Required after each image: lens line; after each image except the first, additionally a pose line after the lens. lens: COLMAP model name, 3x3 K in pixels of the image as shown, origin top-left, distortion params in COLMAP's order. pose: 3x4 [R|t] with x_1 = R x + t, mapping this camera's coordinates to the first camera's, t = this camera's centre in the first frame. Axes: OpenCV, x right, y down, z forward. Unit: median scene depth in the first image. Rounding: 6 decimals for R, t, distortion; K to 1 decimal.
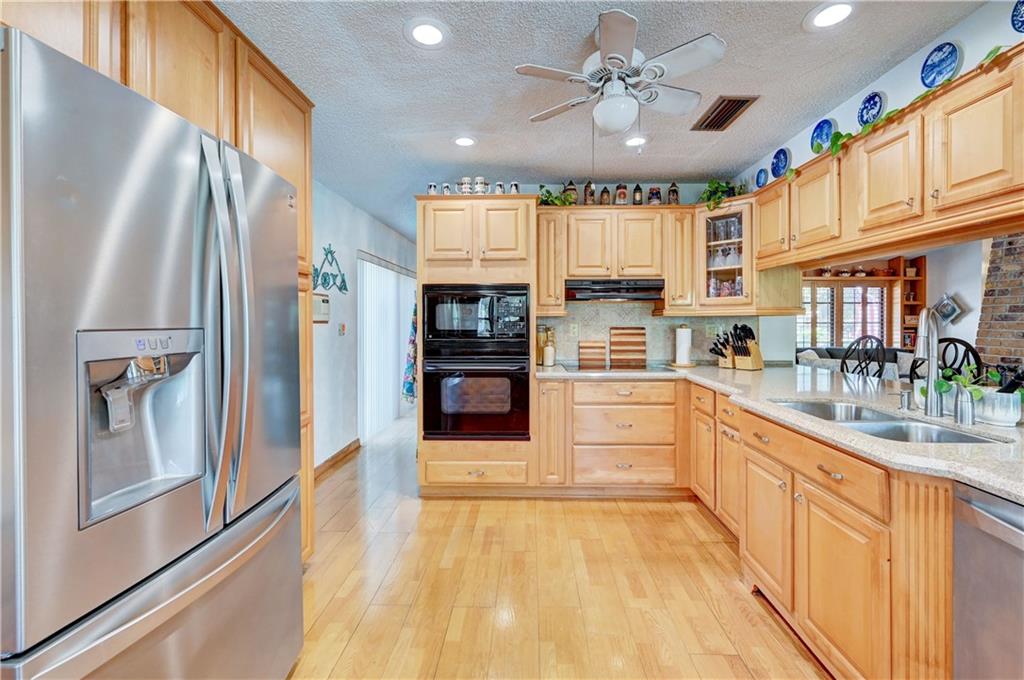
lens RADIAL K [[434.8, 0, 515.1], [0, 434.8, 321.3], [0, 0, 1]] dist [-0.001180, -0.000174]
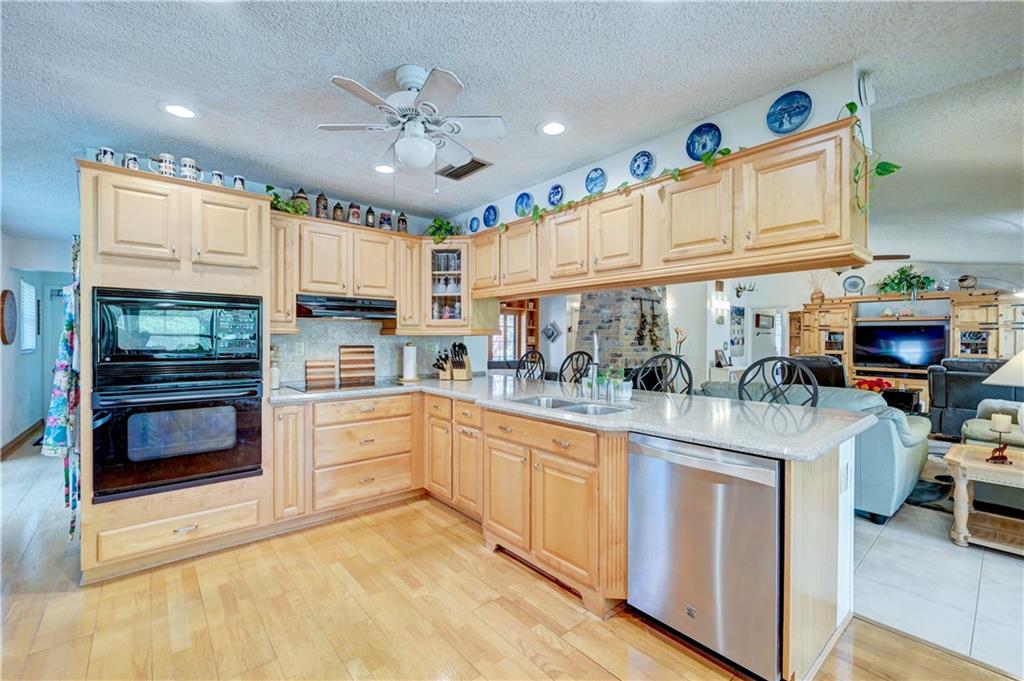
lens RADIAL K [[434.8, 0, 512.0], [0, 434.8, 340.5], [0, 0, 1]] dist [0.000396, -0.000106]
pose [[0.742587, 0.003065, 0.669742, -0.180473], [-0.003777, 0.999993, -0.000390, 0.001182], [-0.669739, -0.002240, 0.742593, 0.007606]]
